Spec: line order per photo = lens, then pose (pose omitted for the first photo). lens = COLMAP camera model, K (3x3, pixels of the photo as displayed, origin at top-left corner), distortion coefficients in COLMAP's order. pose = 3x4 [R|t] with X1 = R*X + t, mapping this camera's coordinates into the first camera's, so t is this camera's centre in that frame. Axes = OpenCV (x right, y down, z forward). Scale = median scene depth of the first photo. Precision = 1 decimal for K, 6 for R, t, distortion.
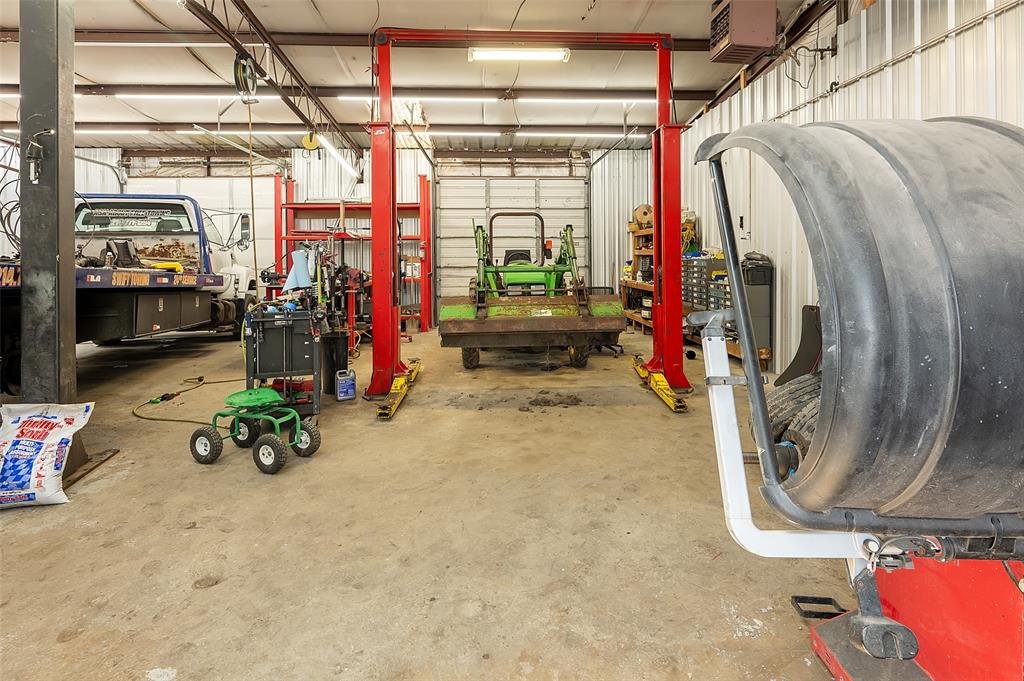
lens RADIAL K [[519.5, 0, 509.7], [0, 519.5, 260.6], [0, 0, 1]] dist [-0.001894, -0.000676]
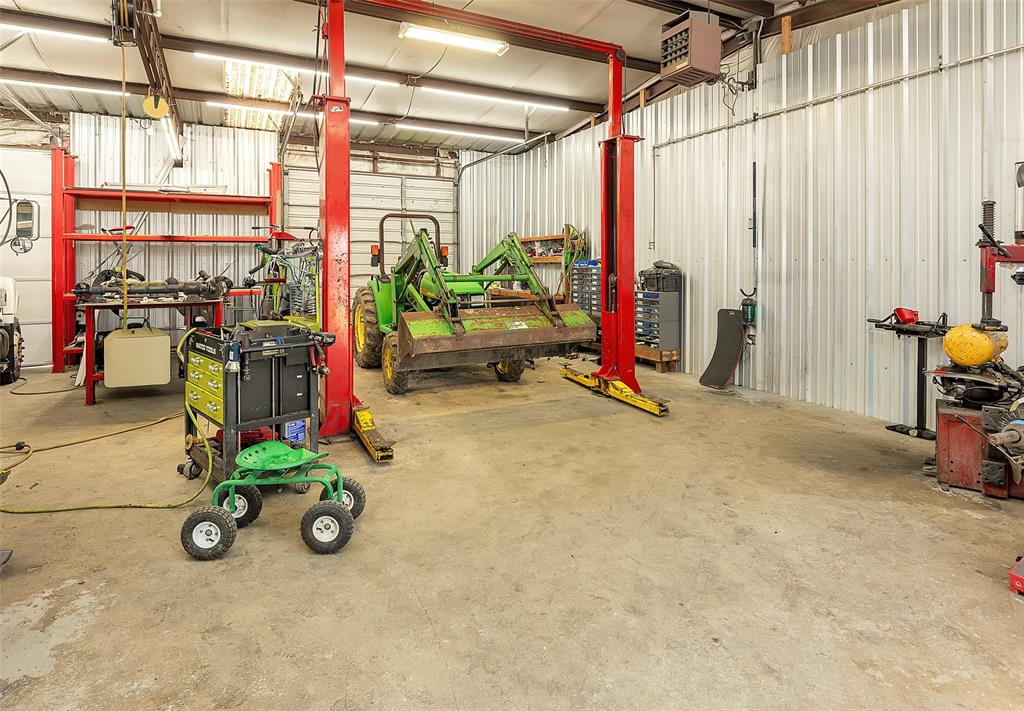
lens RADIAL K [[555.6, 0, 515.6], [0, 555.6, 266.6], [0, 0, 1]] dist [-0.001949, 0.000259]
pose [[0.911967, 0.002459, 0.410255, -0.352311], [-0.001466, 0.999995, -0.002735, -0.001360], [-0.410260, 0.001893, 0.911967, 0.100659]]
